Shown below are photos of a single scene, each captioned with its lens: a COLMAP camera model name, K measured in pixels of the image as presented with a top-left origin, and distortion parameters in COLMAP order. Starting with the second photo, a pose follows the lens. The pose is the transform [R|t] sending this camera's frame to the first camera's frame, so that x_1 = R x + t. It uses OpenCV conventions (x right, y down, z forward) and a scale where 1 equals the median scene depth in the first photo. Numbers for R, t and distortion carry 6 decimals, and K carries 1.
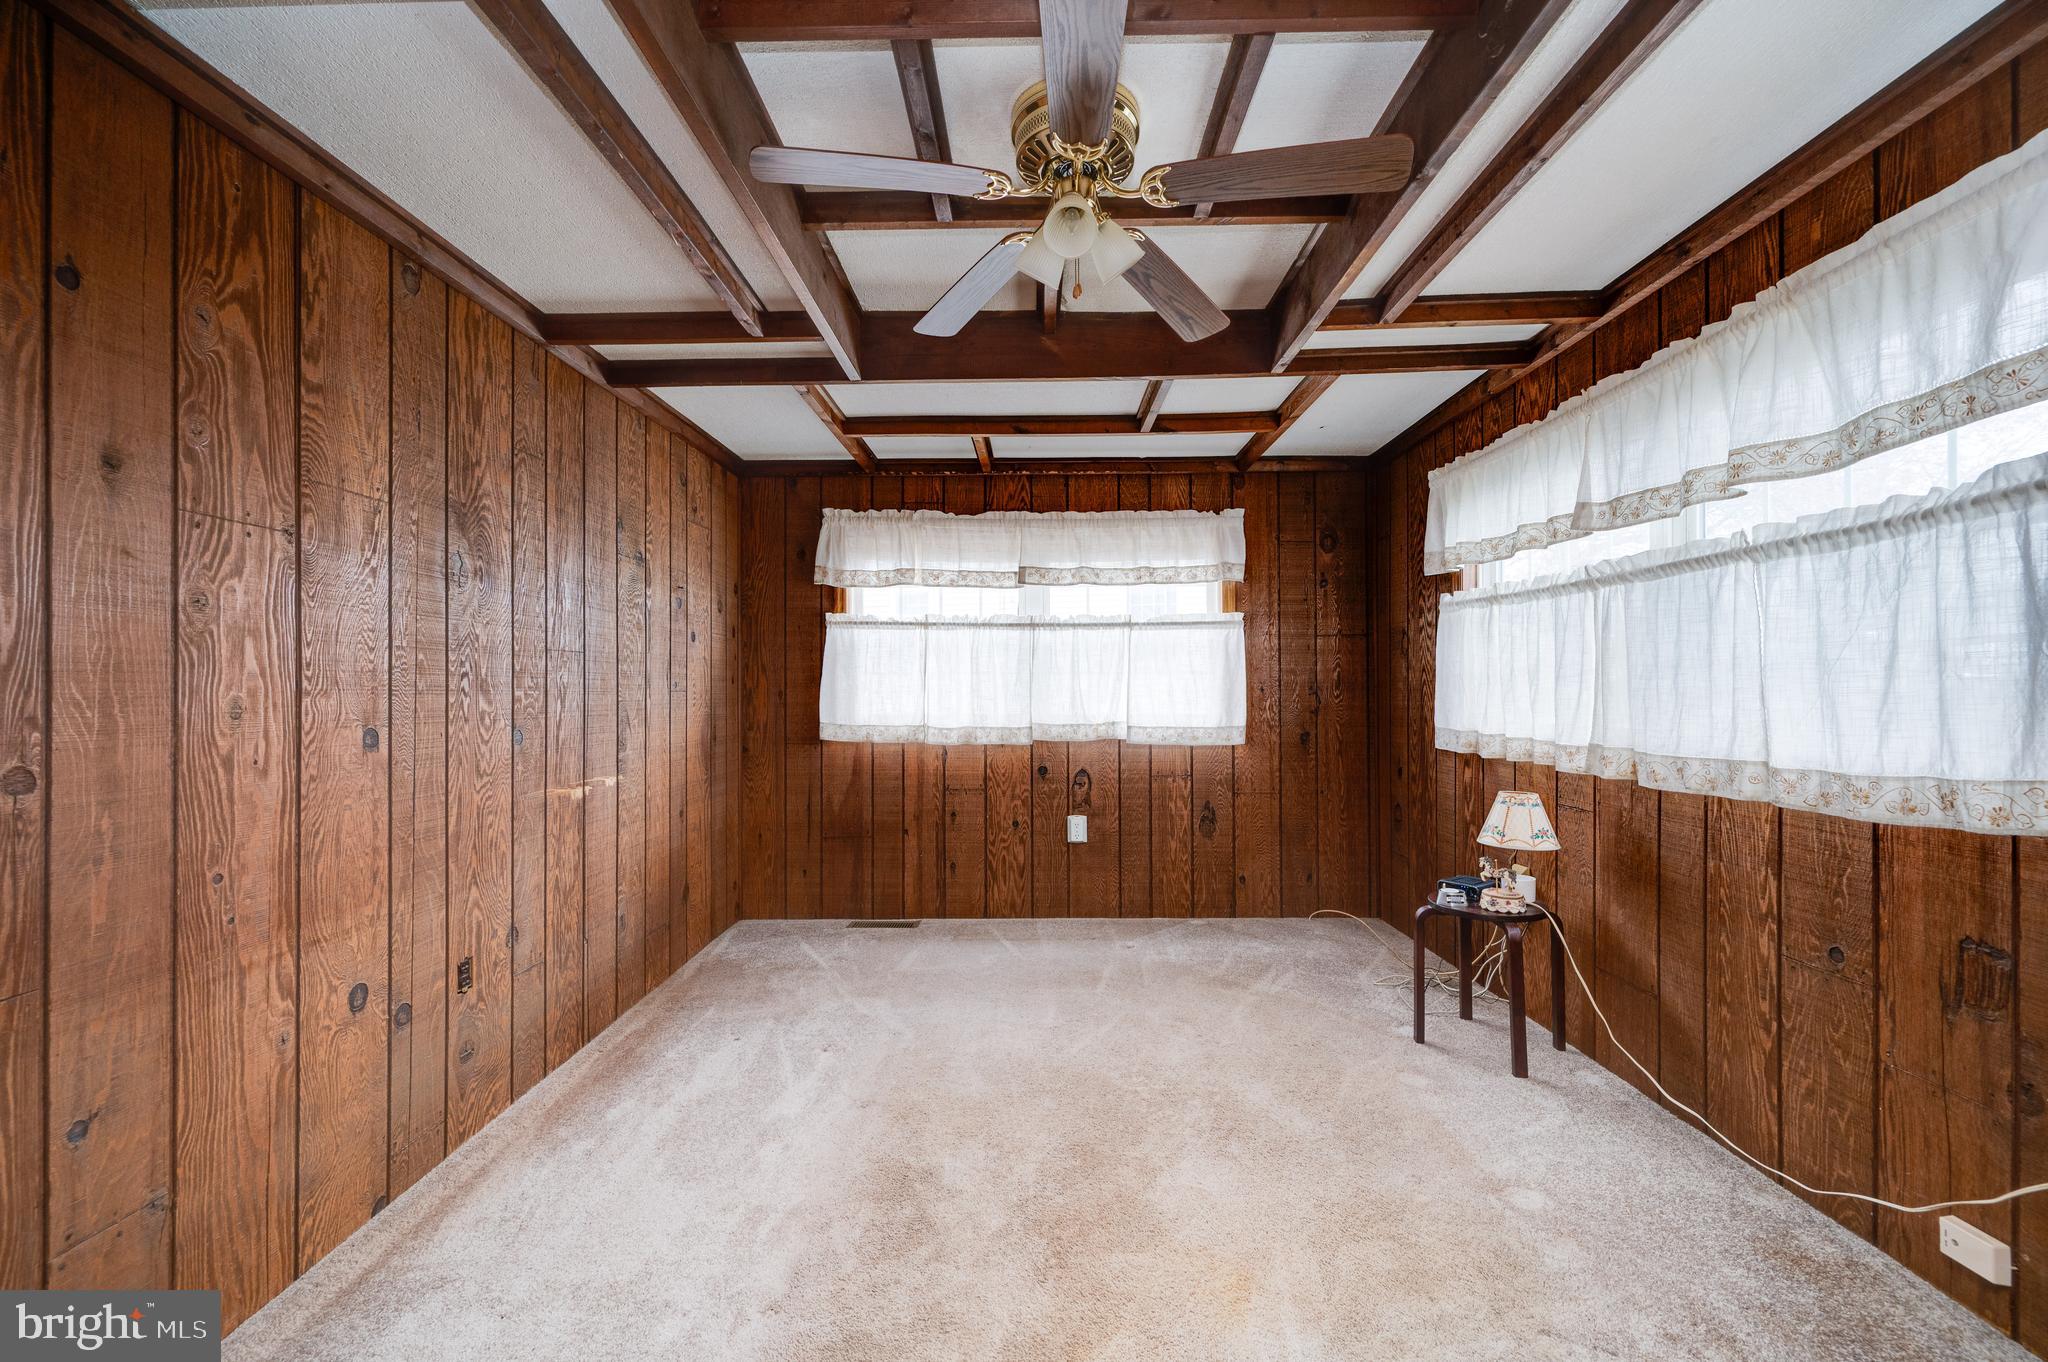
lens RADIAL K [[841.1, 0, 965.7], [0, 841.1, 685.7], [0, 0, 1]] dist [-0.000585, -0.000591]
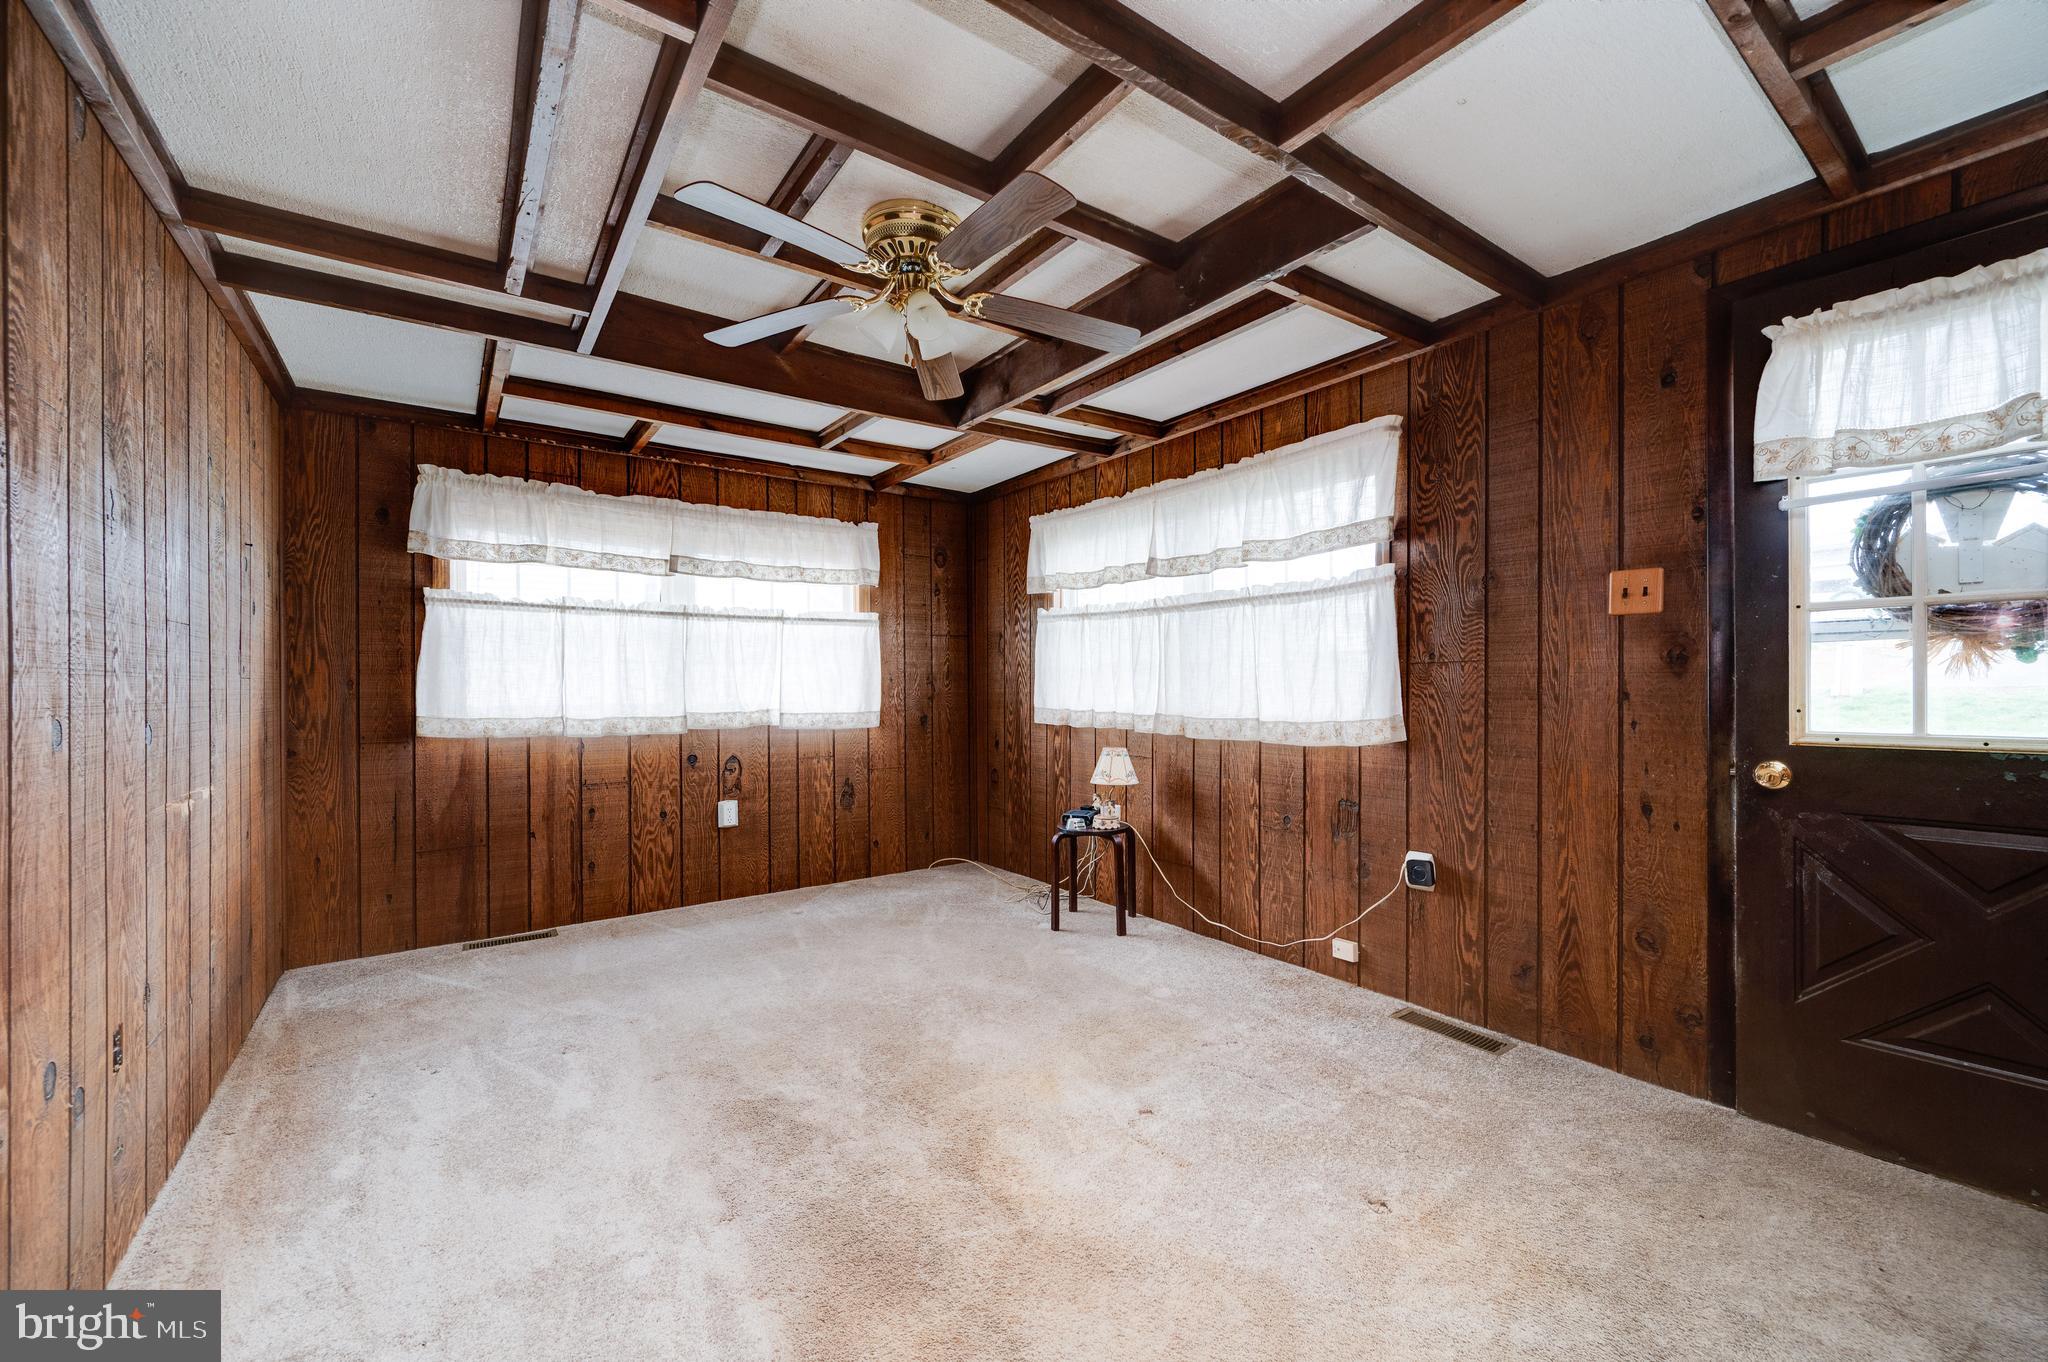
lens RADIAL K [[835.6, 0, 1040.7], [0, 835.6, 682.1], [0, 0, 1]] dist [-0.001943, 0.000302]
pose [[0.791901, 0.002127, 0.610646, -0.429171], [-0.004237, 0.999989, 0.002011, 0.010966], [-0.610635, -0.004180, 0.791901, -0.108285]]
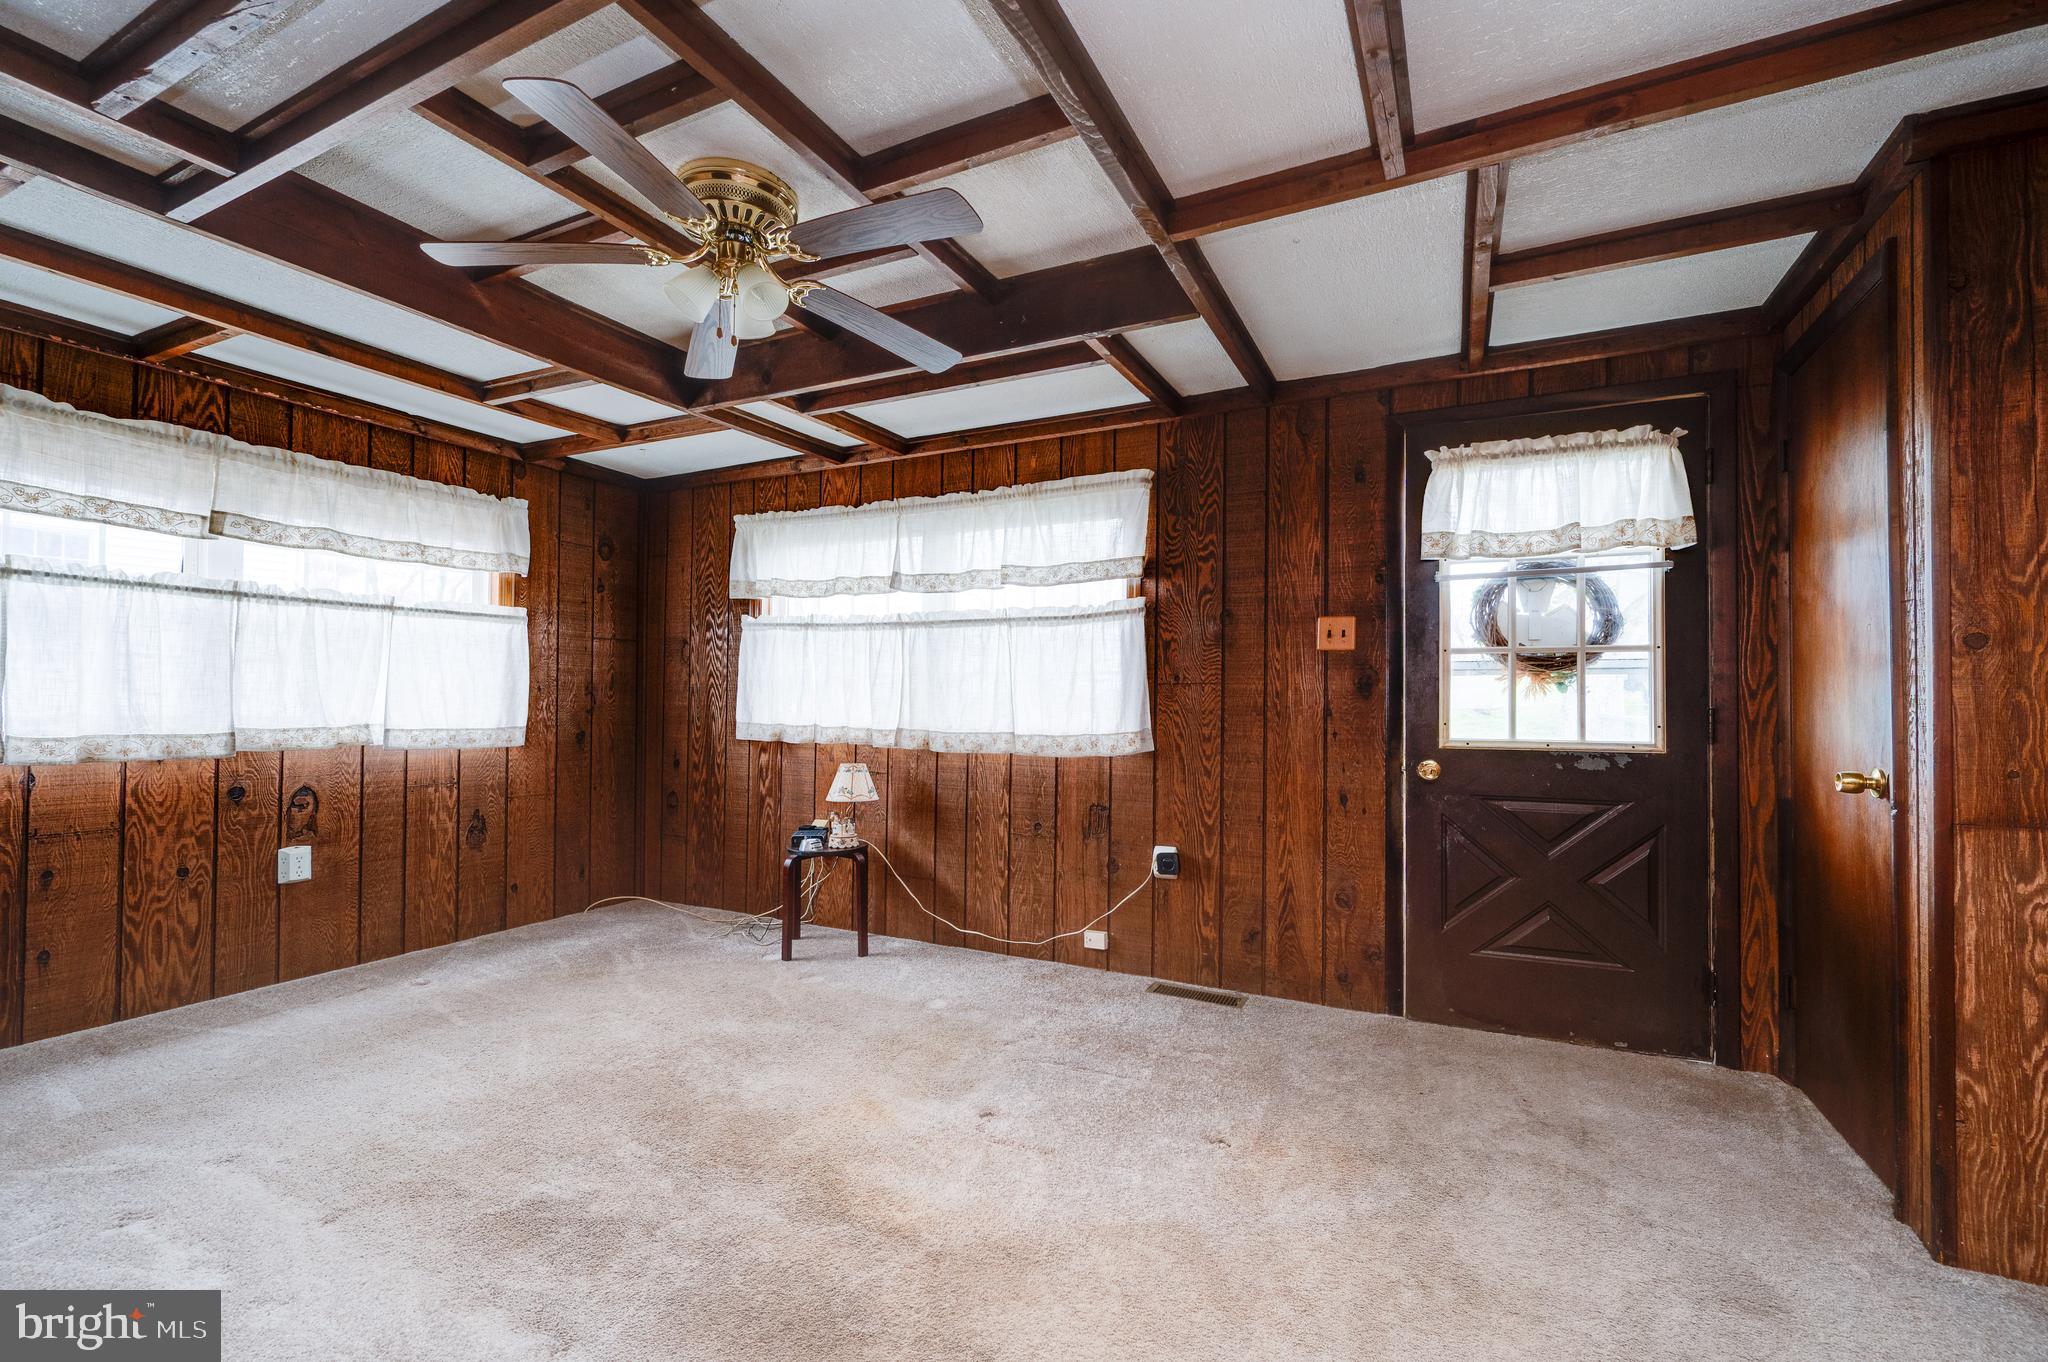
lens RADIAL K [[841.1, 0, 1062.2], [0, 841.1, 682.5], [0, 0, 1]] dist [-0.000585, -0.000591]
pose [[0.414616, 0.029107, 0.909531, -0.632744], [-0.019521, 0.999543, -0.023089, 0.017720], [-0.909787, -0.008182, 0.414994, 0.093322]]
